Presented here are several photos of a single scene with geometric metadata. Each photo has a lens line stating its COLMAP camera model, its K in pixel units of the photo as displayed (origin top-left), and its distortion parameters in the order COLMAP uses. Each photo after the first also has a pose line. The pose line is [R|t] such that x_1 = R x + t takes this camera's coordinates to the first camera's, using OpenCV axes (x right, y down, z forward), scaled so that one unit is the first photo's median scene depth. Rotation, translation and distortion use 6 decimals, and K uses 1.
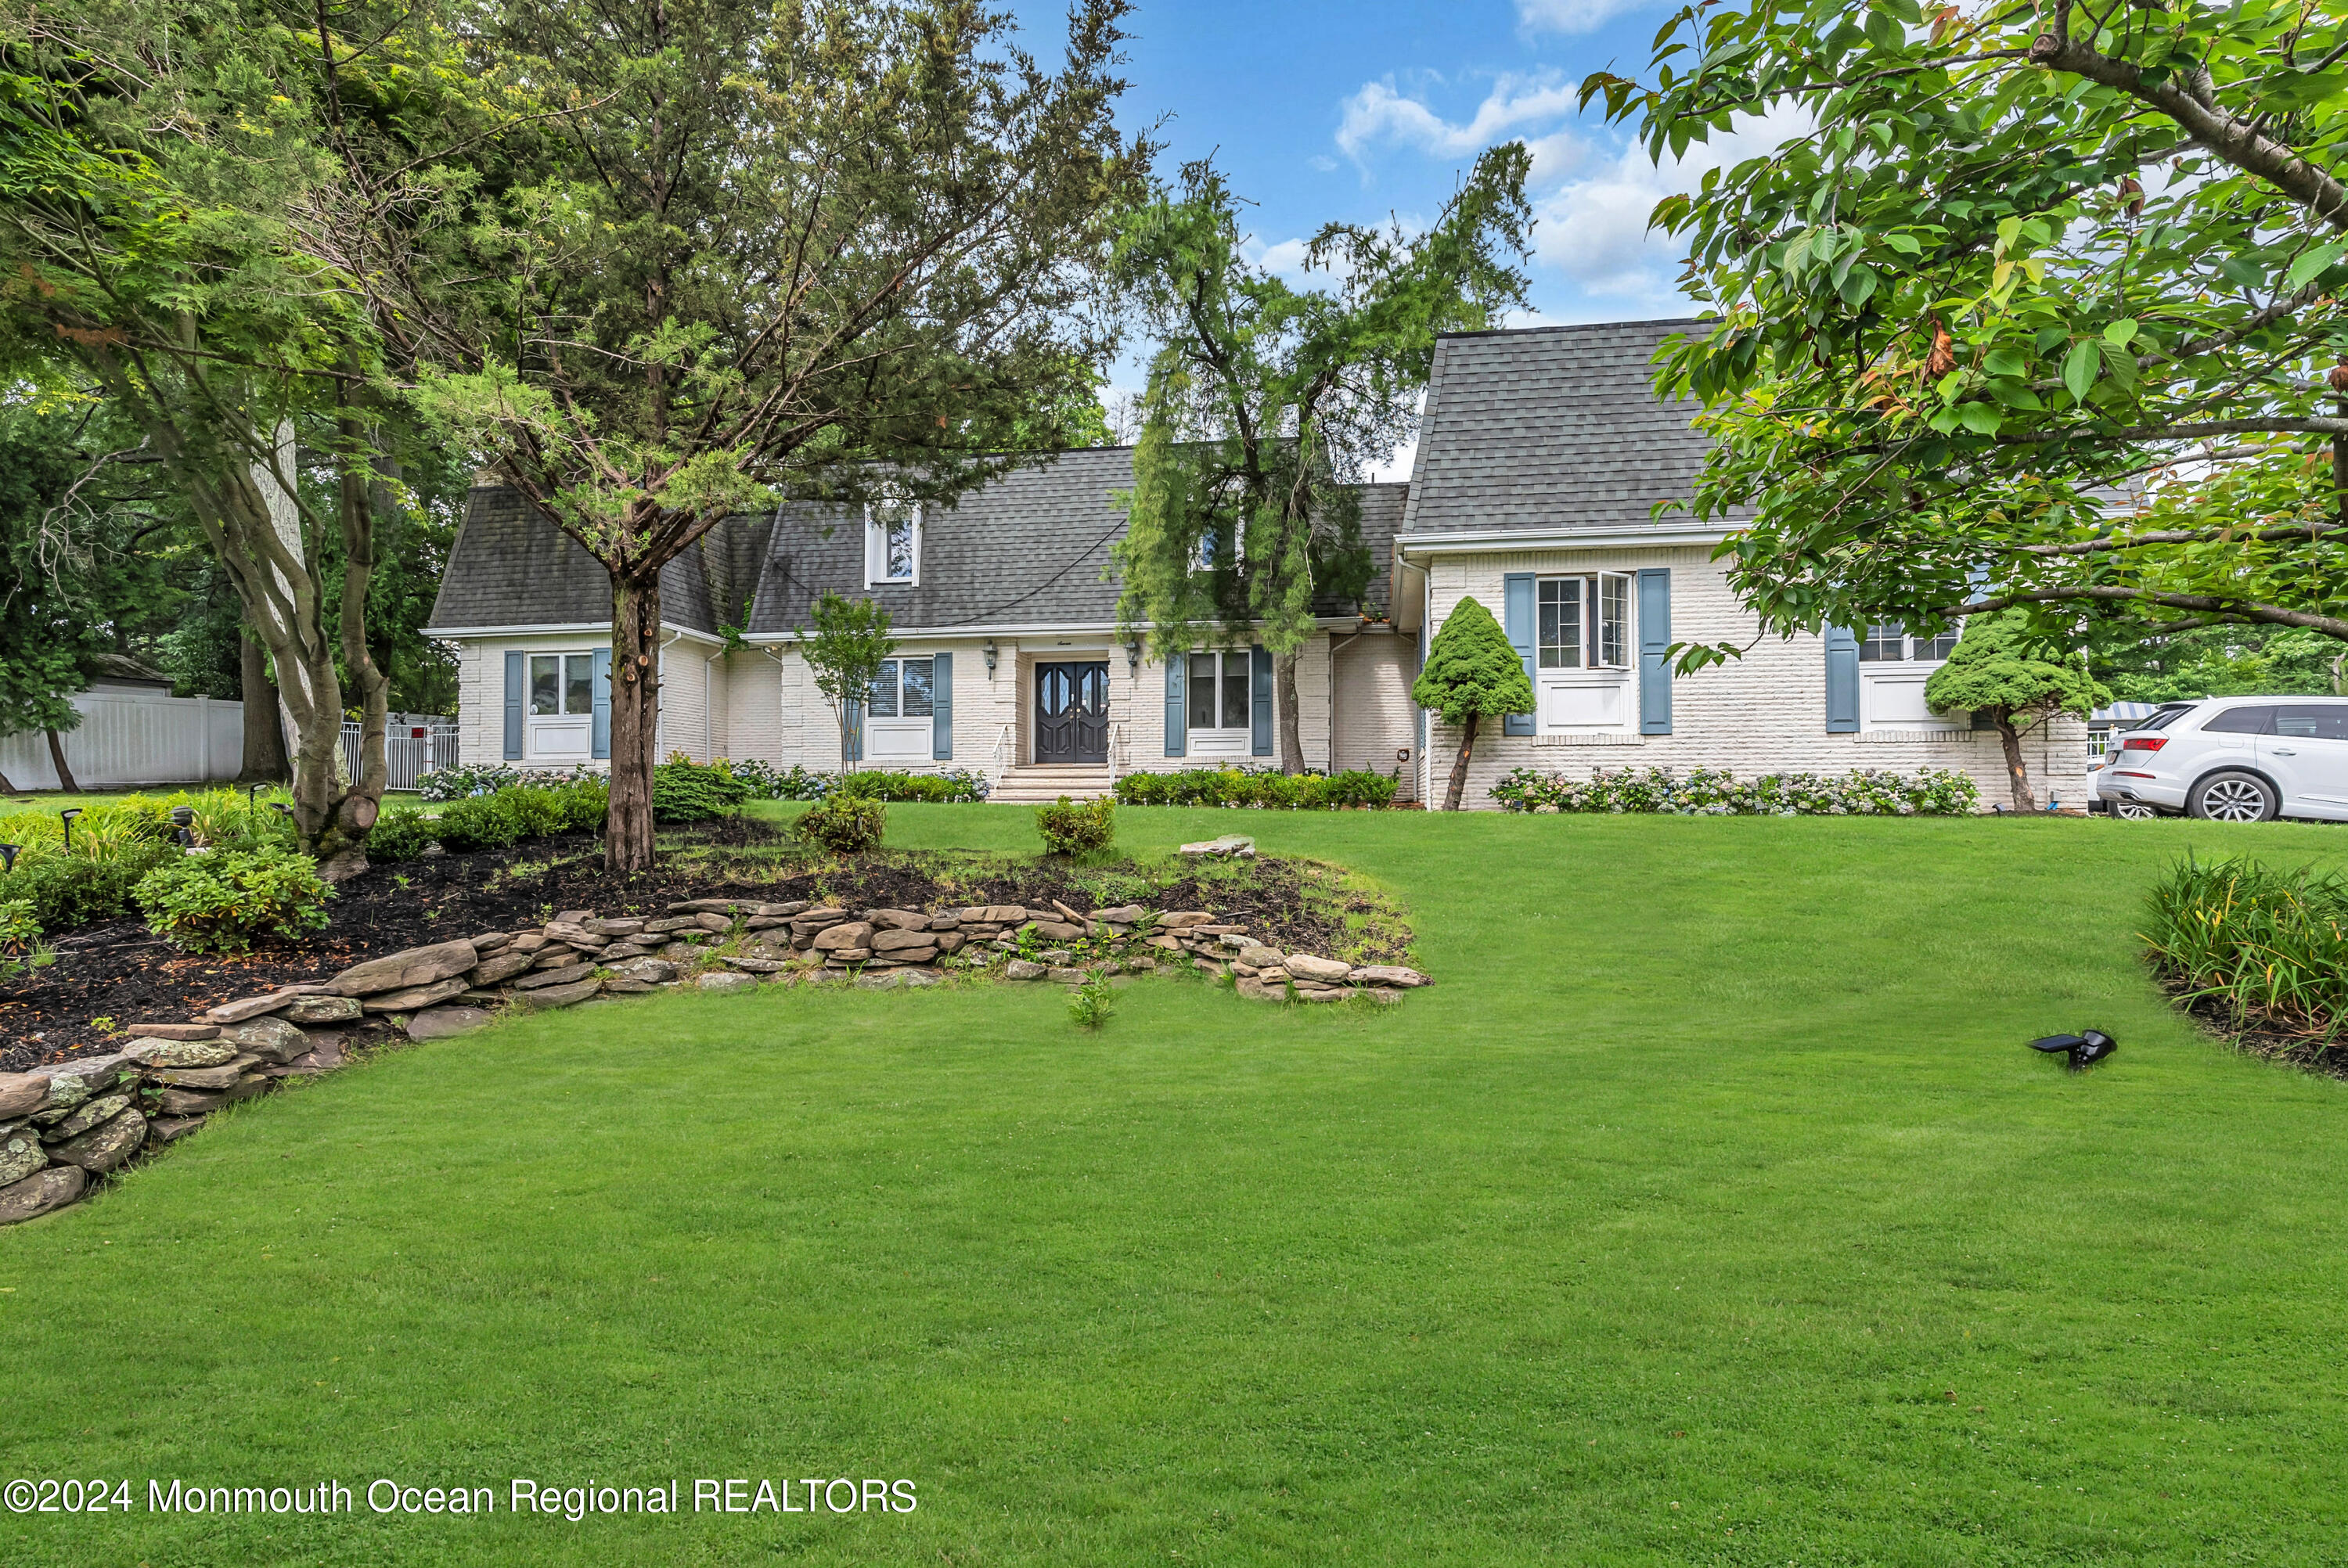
lens RADIAL K [[1071.5, 0, 1174.0], [0, 1071.5, 784.0], [0, 0, 1]] dist [-0.016496, 0.008297]
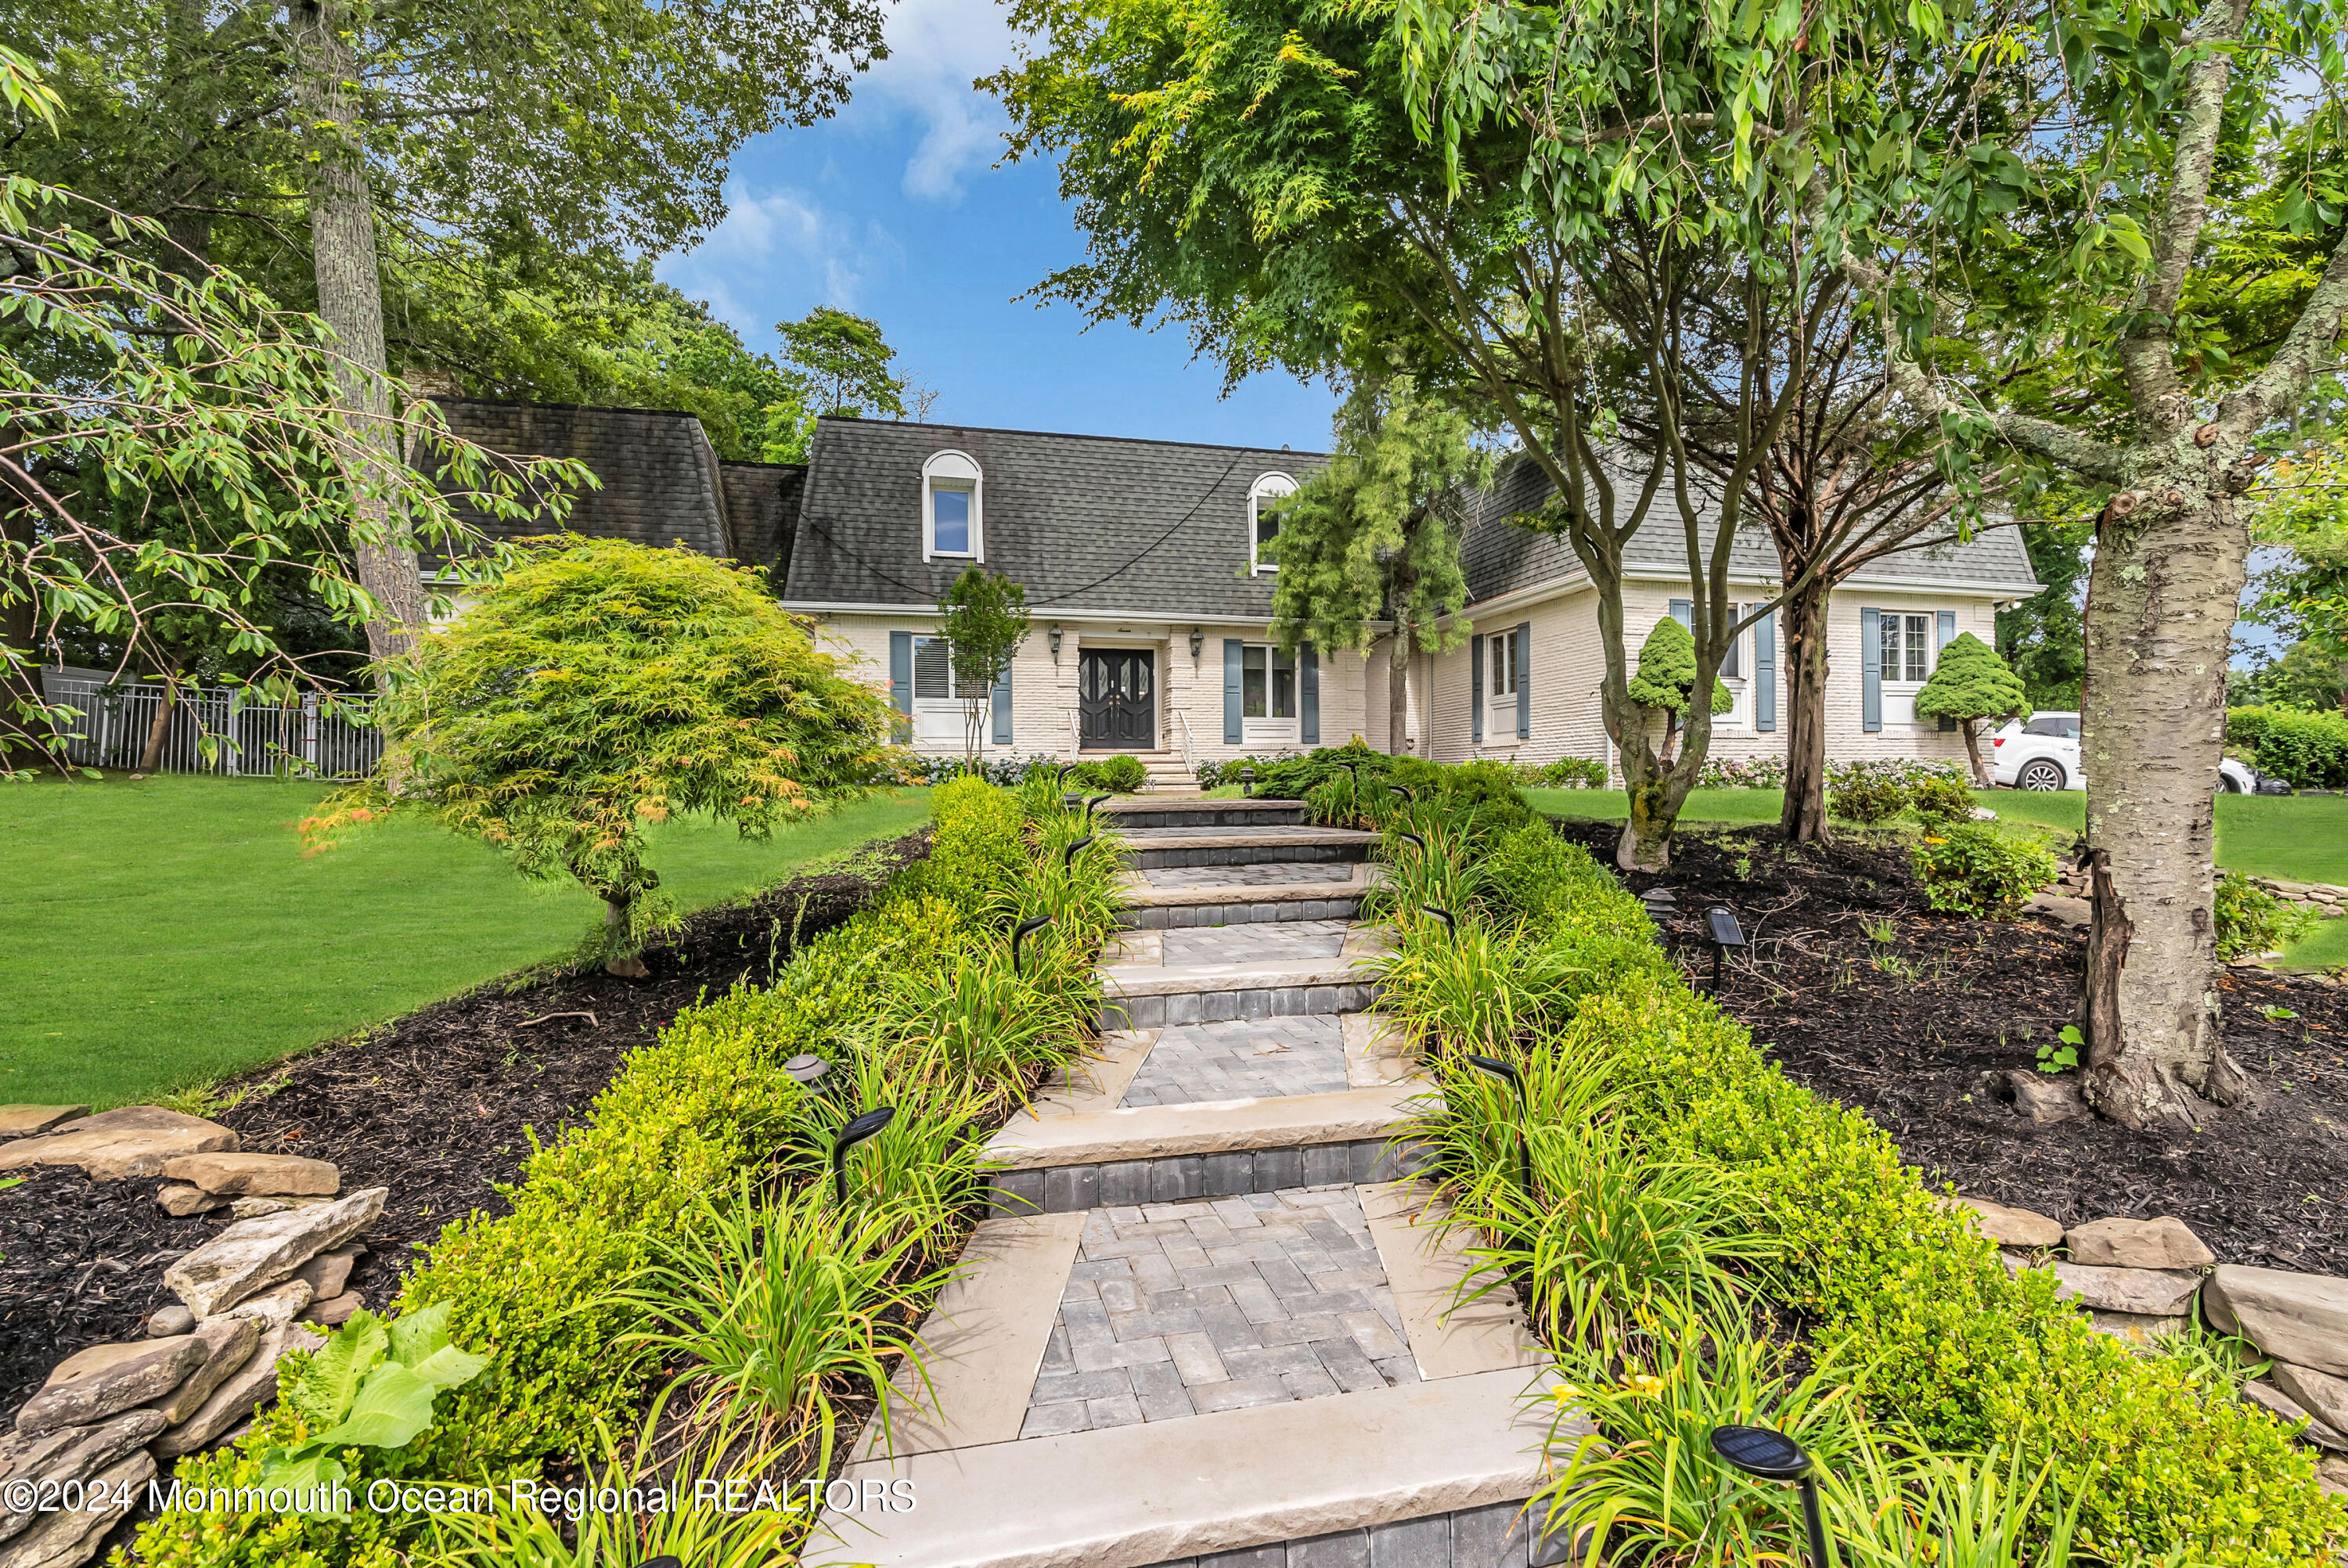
lens RADIAL K [[1071.5, 0, 1174.0], [0, 1071.5, 784.0], [0, 0, 1]] dist [-0.016496, 0.008297]
pose [[0.920597, -0.004764, 0.390485, -0.461756], [0.001271, 0.999957, 0.009204, 0.004119], [-0.390512, -0.007976, 0.920563, 0.053414]]
